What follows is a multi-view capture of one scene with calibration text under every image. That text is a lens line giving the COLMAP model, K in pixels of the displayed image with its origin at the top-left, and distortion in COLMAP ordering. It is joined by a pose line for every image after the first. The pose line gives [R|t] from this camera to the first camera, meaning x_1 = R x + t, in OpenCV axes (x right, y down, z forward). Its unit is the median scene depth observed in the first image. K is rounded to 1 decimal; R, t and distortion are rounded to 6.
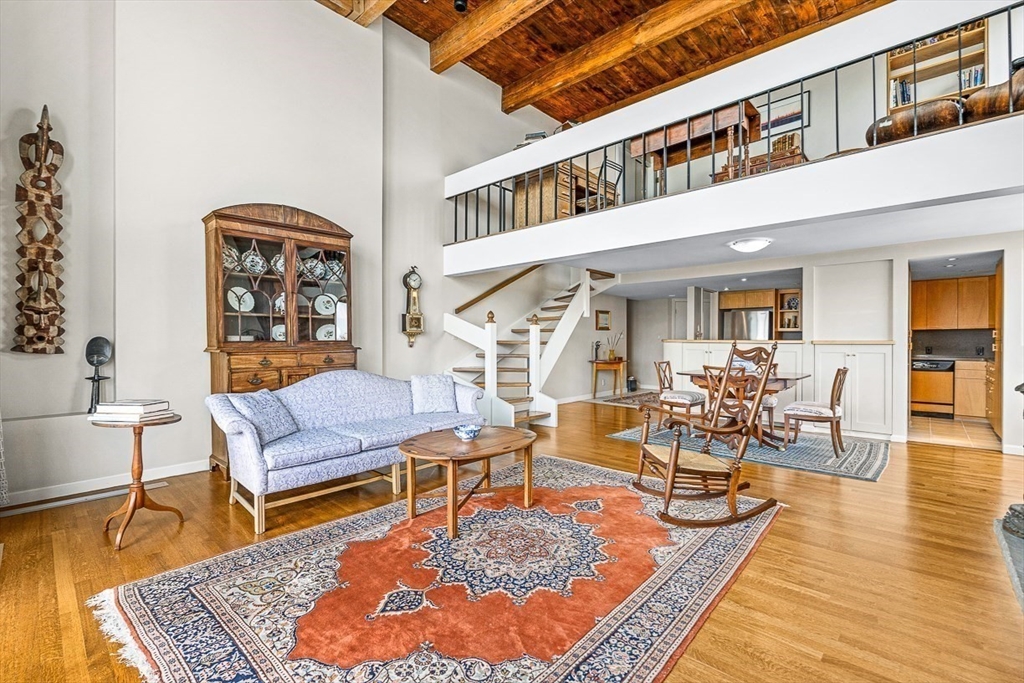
lens RADIAL K [[451.0, 0, 512.0], [0, 451.0, 341.5], [0, 0, 1]] dist [0.002130, -0.005295]
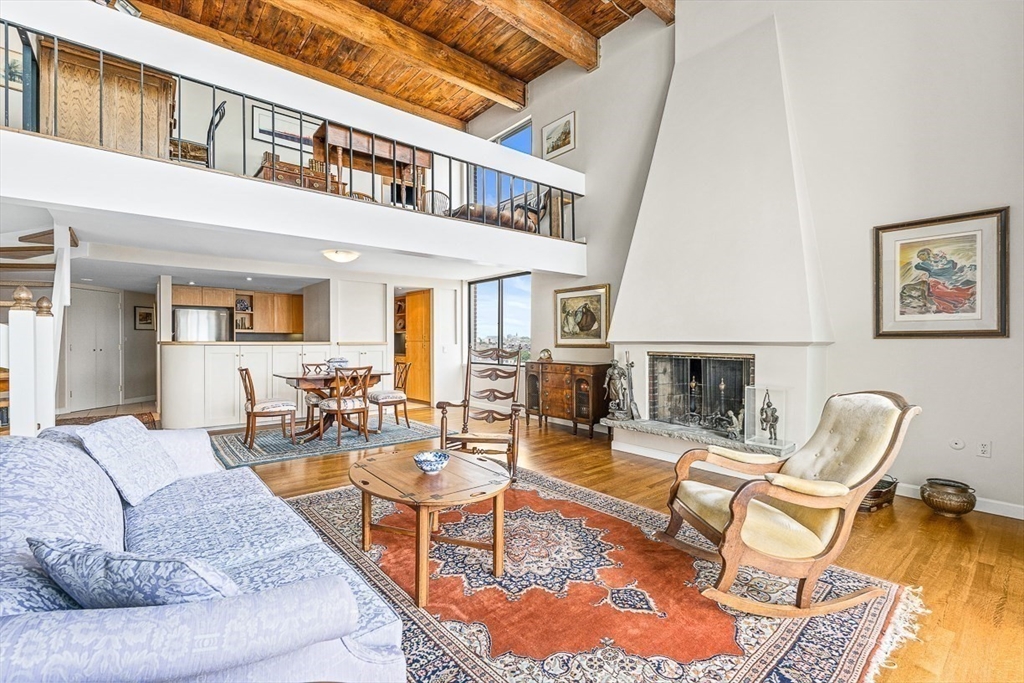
lens RADIAL K [[451.5, 0, 512.0], [0, 451.5, 341.5], [0, 0, 1]] dist [-0.003282, 0.000168]
pose [[0.124790, -0.005323, 0.992169, -0.475644], [0.003489, 0.999982, 0.004927, -0.008241], [-0.992177, 0.002847, 0.124807, 0.416762]]
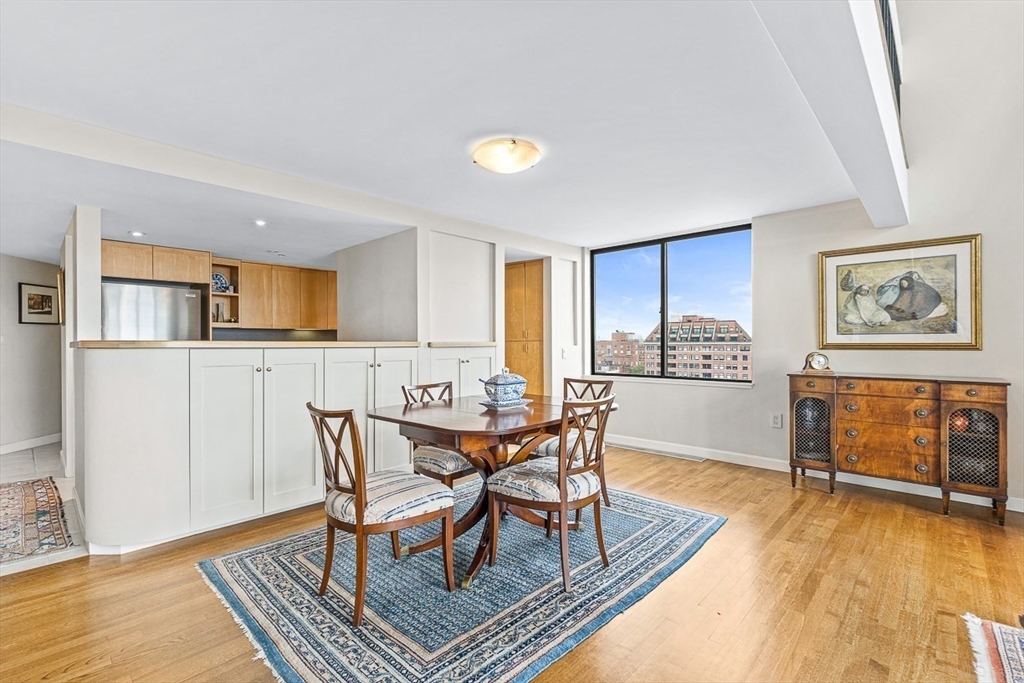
lens RADIAL K [[458.6, 0, 512.0], [0, 458.6, 341.5], [0, 0, 1]] dist [-0.002683, -0.000199]
pose [[0.004984, -0.002056, 0.999985, -0.001032], [0.007086, 0.999973, 0.002021, -0.003735], [-0.999962, 0.007075, 0.004999, 0.918677]]
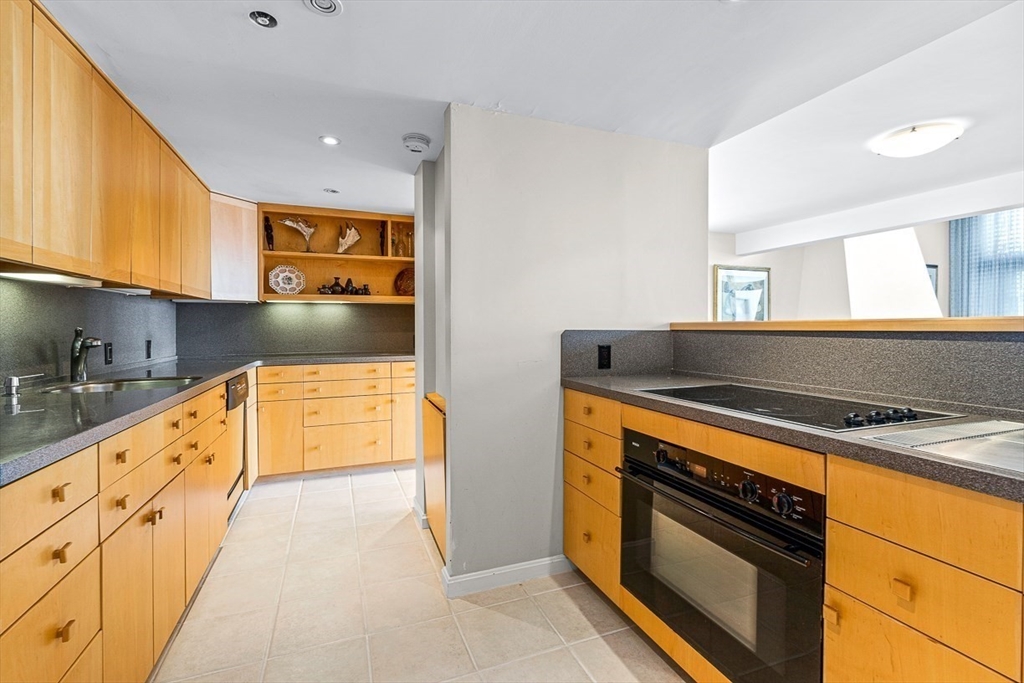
lens RADIAL K [[459.9, 0, 508.5], [0, 459.9, 329.6], [0, 0, 1]] dist [-0.009219, -0.000117]
pose [[-0.899440, 0.000239, 0.437045, 0.667354], [0.004653, 0.999948, 0.009031, -0.003838], [-0.437021, 0.010156, -0.899394, 1.558294]]
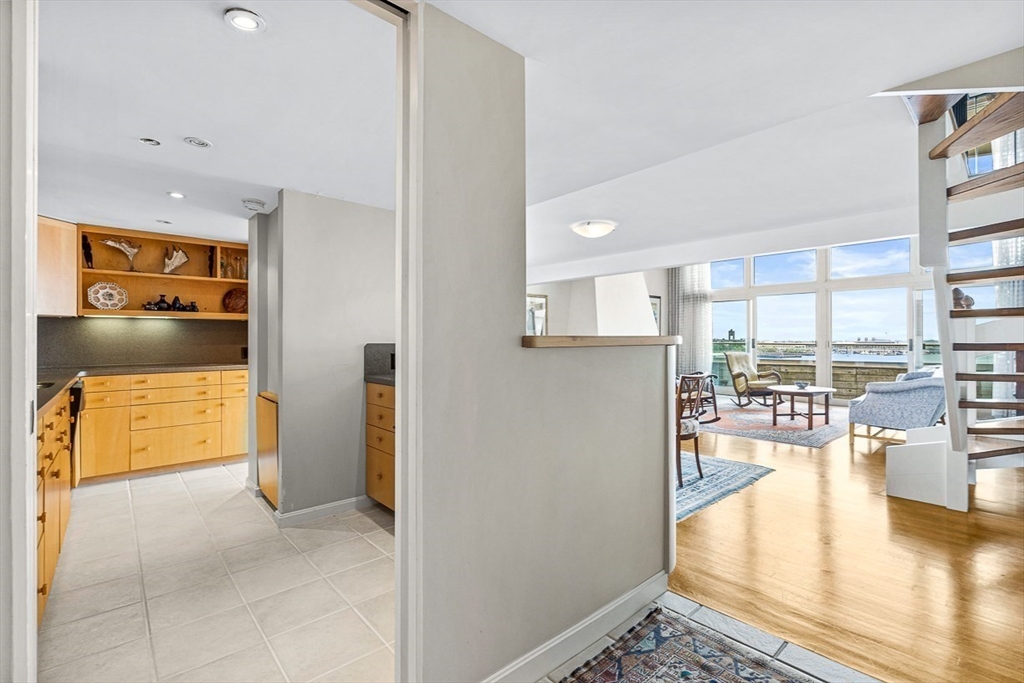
lens RADIAL K [[461.2, 0, 514.7], [0, 461.2, 338.1], [0, 0, 1]] dist [-0.000273, 0.000140]
pose [[-0.995772, -0.000142, 0.091862, 0.552878], [0.000136, 0.999995, 0.003027, -0.008387], [-0.091862, 0.003026, -0.995767, 1.755148]]
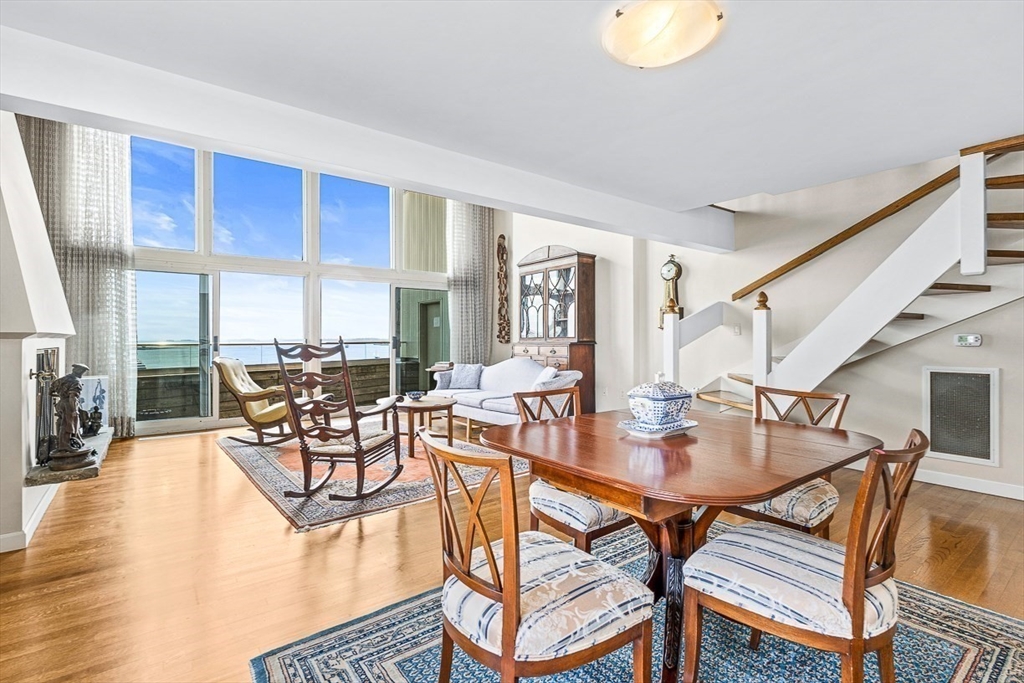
lens RADIAL K [[479.9, 0, 511.5], [0, 479.9, 336.5], [0, 0, 1]] dist [0.027722, -0.021848]
pose [[-0.171655, -0.003941, -0.985149, 0.818389], [-0.002598, 0.999990, -0.003548, 0.001204], [0.985154, 0.001951, -0.171664, 0.885241]]
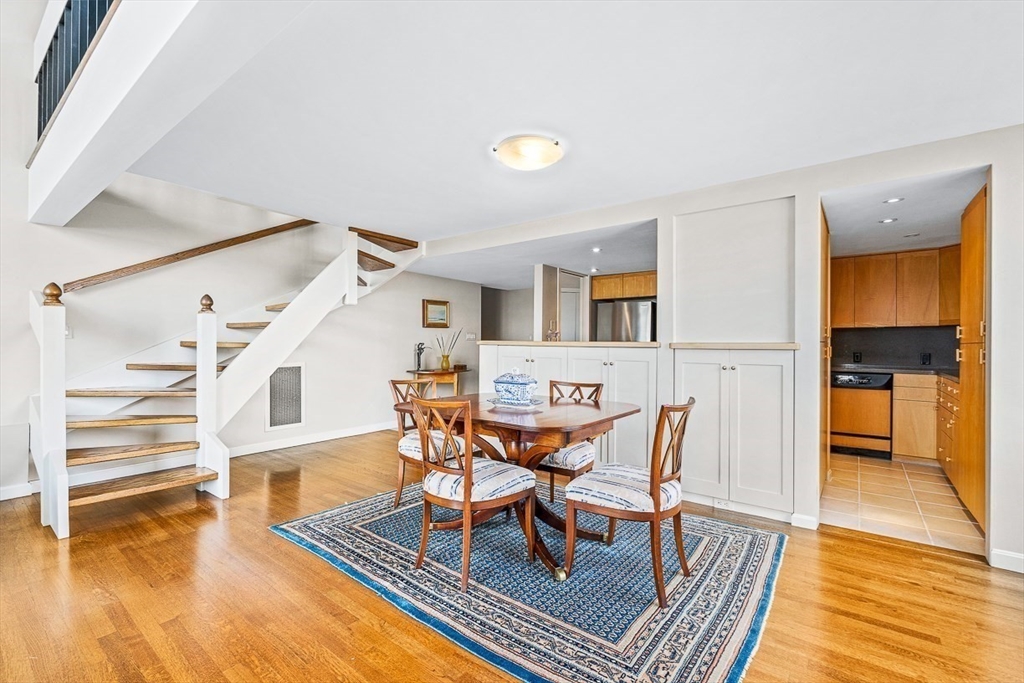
lens RADIAL K [[451.5, 0, 512.0], [0, 451.5, 341.5], [0, 0, 1]] dist [-0.003282, 0.000168]
pose [[0.995994, 0.003561, 0.089354, 0.429278], [-0.003148, 0.999984, -0.004764, -0.000260], [-0.089370, 0.004464, 0.995989, 0.456439]]
